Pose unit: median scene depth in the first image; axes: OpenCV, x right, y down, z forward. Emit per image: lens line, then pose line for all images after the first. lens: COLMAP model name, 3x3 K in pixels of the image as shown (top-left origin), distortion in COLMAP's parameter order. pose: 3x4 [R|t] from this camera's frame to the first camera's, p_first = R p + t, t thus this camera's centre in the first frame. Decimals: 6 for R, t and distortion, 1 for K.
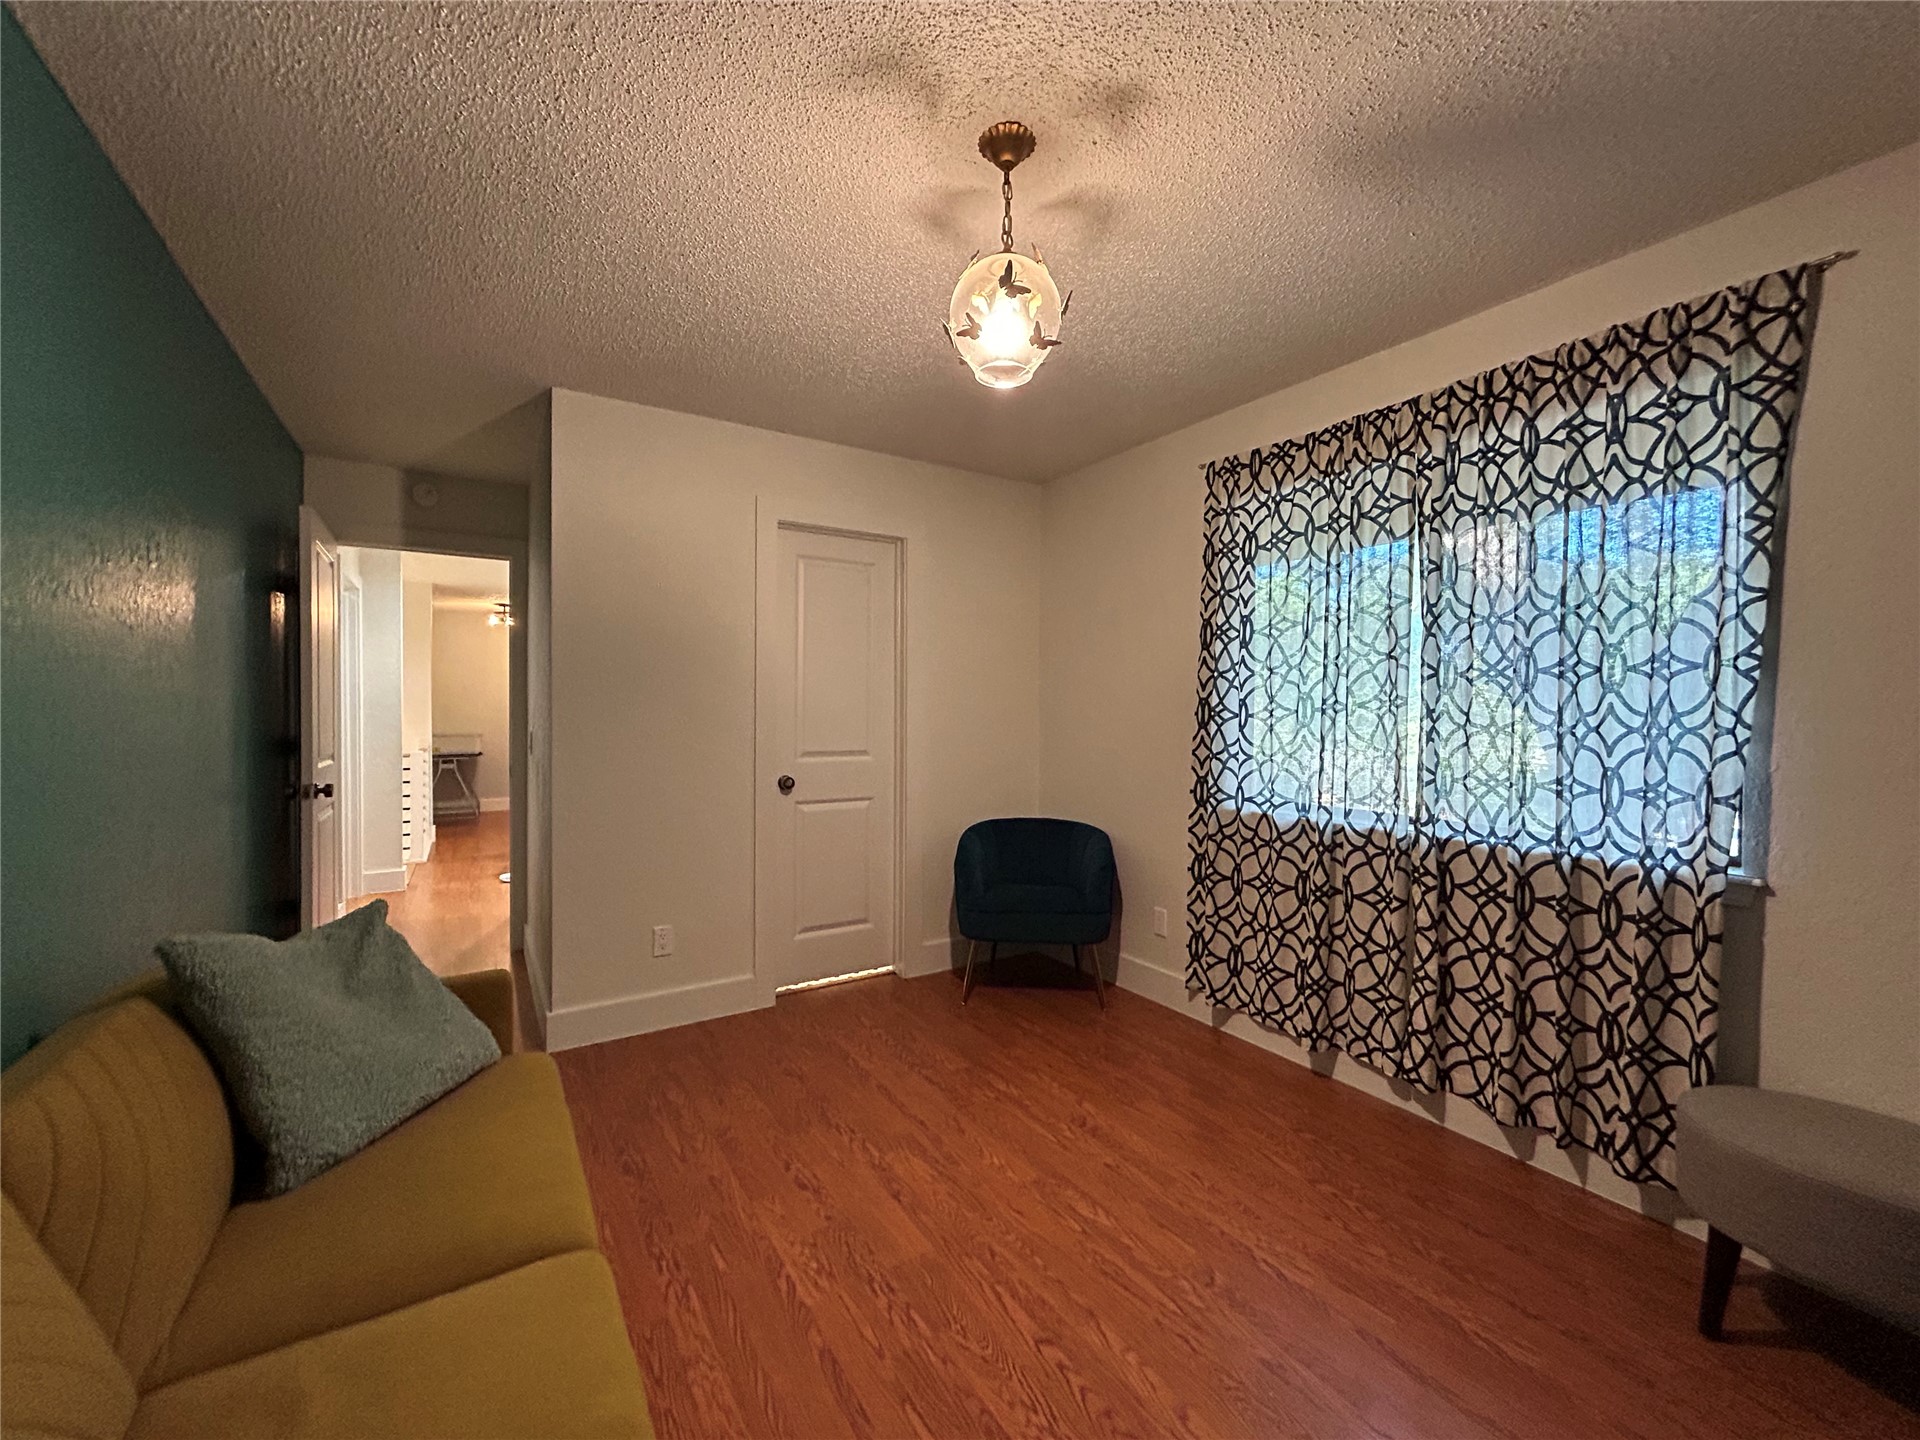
lens RADIAL K [[772.8, 0, 953.6], [0, 772.8, 712.2], [0, 0, 1]] dist [-0.000353, 0.001098]
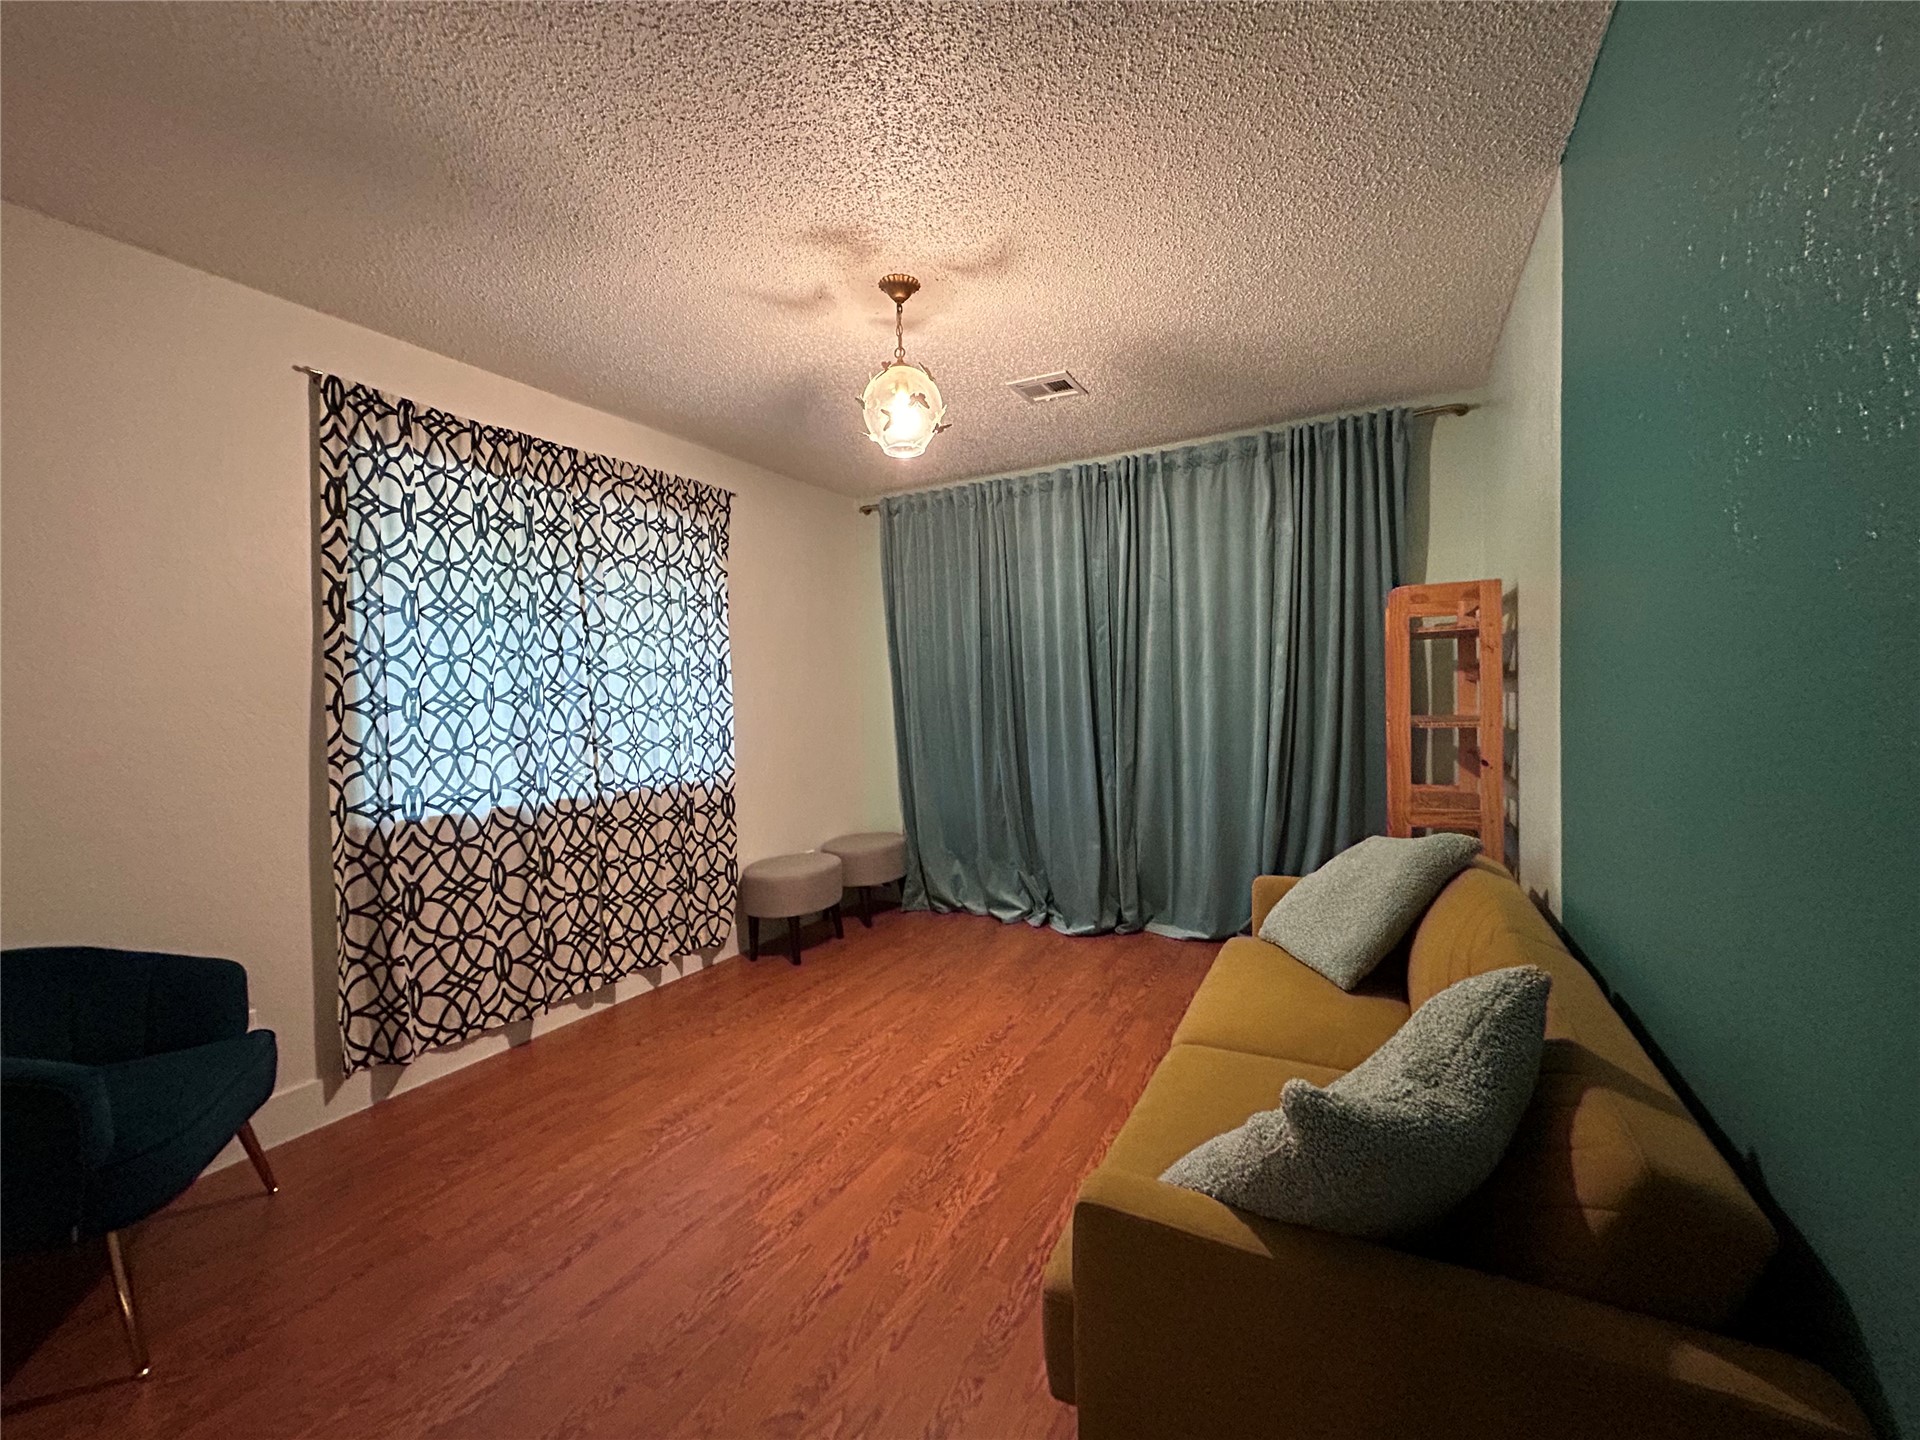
lens RADIAL K [[772.8, 0, 960.4], [0, 772.8, 715.2], [0, 0, 1]] dist [-0.000353, 0.001098]
pose [[-0.488138, -0.012630, 0.872675, -0.767488], [0.033462, 0.998889, 0.033174, 0.004916], [-0.872124, 0.045395, -0.487174, 1.022193]]
